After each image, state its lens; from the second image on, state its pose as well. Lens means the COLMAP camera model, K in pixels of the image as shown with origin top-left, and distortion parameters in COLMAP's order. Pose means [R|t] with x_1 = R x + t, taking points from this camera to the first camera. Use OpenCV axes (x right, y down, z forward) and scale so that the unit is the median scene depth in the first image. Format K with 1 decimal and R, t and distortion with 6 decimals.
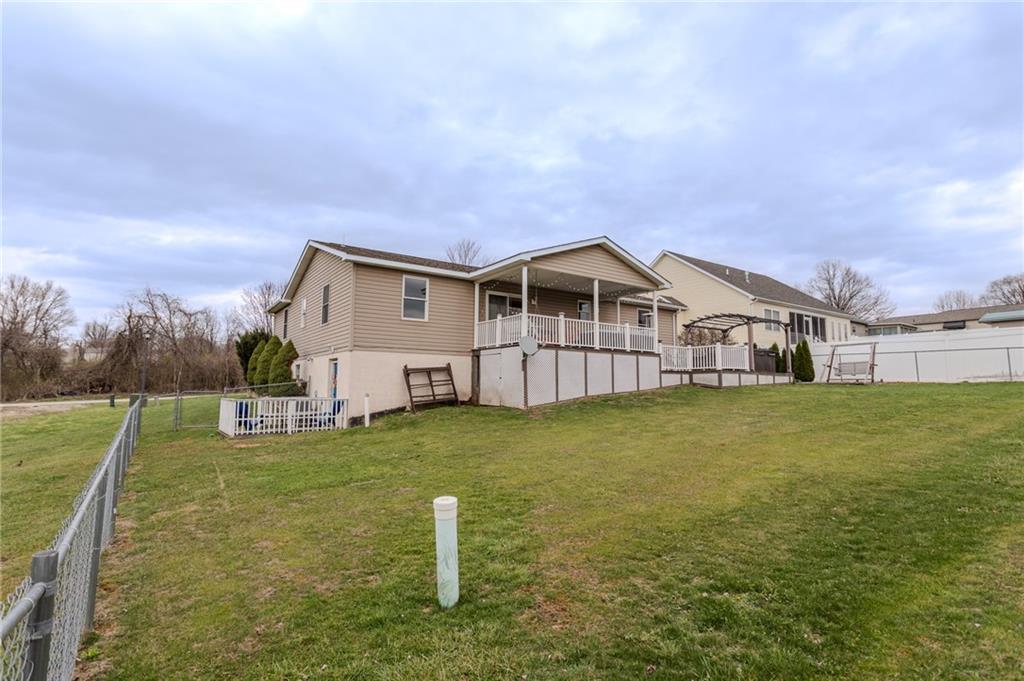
lens RADIAL K [[496.2, 0, 523.5], [0, 496.2, 350.8], [0, 0, 1]] dist [-0.000922, 0.000770]
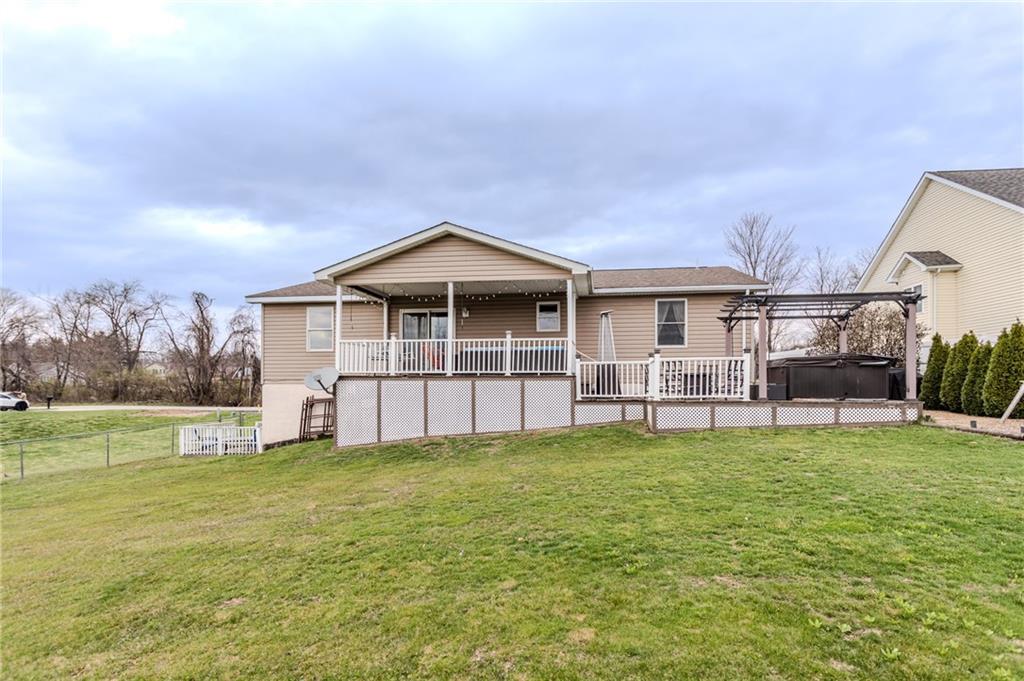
lens RADIAL K [[496.2, 0, 518.0], [0, 496.2, 391.3], [0, 0, 1]] dist [-0.000922, 0.000770]
pose [[0.748801, 0.001837, -0.662792, 0.668488], [0.057110, 0.996098, 0.067282, -0.022296], [0.660330, -0.088233, 0.745774, 0.449585]]
